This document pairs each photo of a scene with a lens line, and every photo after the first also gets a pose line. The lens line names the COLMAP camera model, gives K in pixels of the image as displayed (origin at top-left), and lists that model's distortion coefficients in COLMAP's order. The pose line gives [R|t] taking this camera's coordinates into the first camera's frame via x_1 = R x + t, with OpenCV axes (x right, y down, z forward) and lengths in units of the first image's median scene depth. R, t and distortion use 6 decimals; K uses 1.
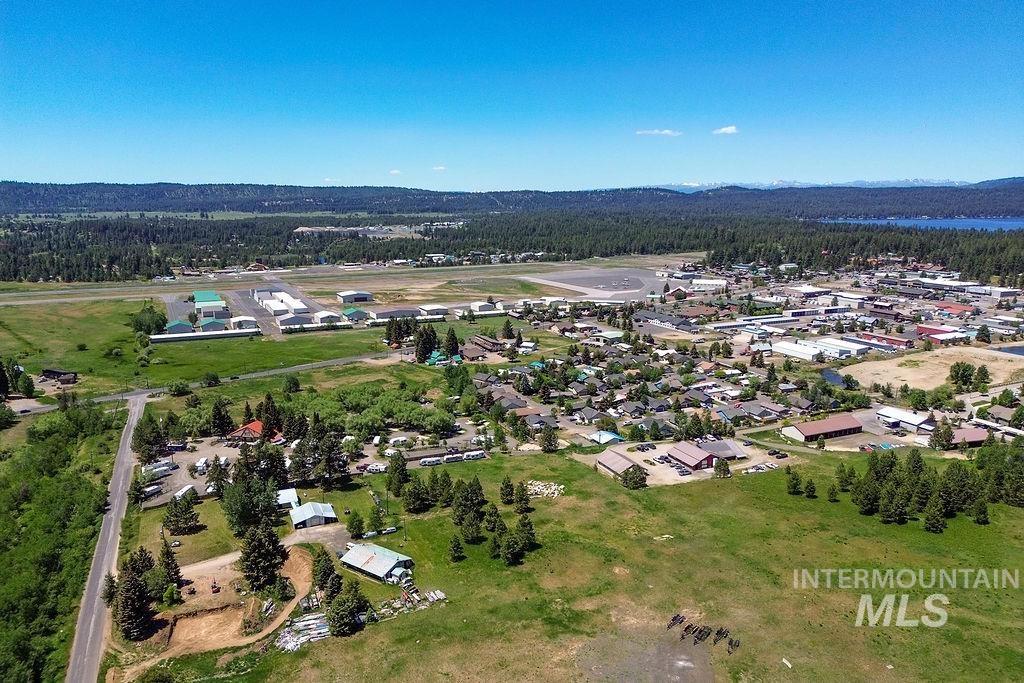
lens RADIAL K [[714.7, 0, 512.3], [0, 714.7, 376.0], [0, 0, 1]] dist [0.073933, -0.077270]
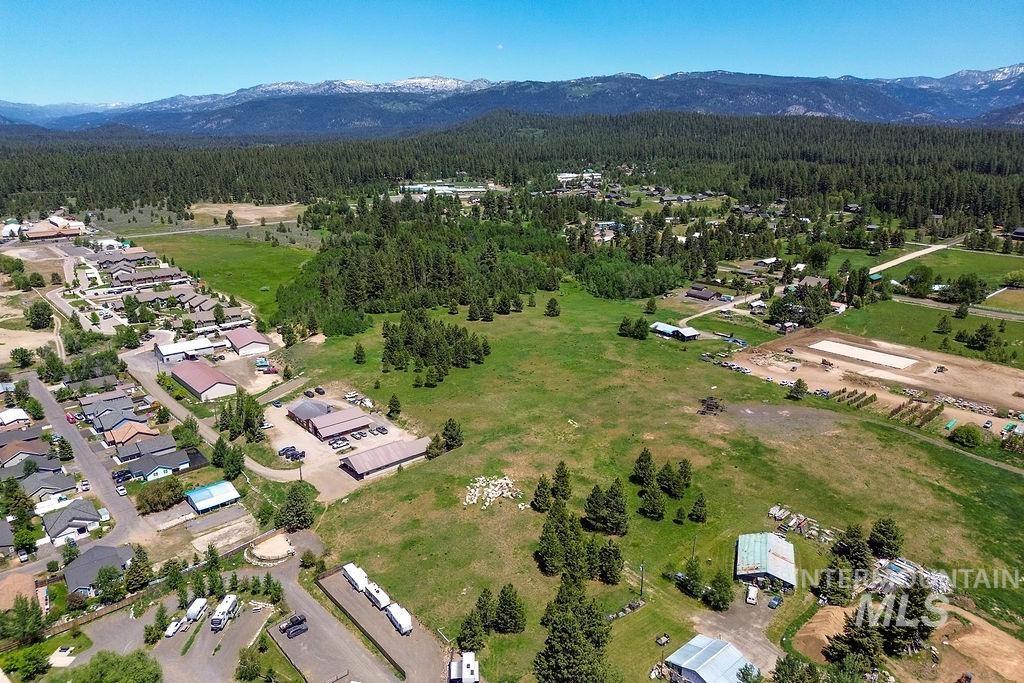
lens RADIAL K [[714.8, 0, 510.9], [0, 714.8, 338.8], [0, 0, 1]] dist [0.069504, -0.073128]
pose [[-0.285572, -0.274910, 0.918081, -0.385264], [0.233370, 0.909189, 0.344838, -0.154470], [-0.929509, 0.312729, -0.195484, 0.663953]]
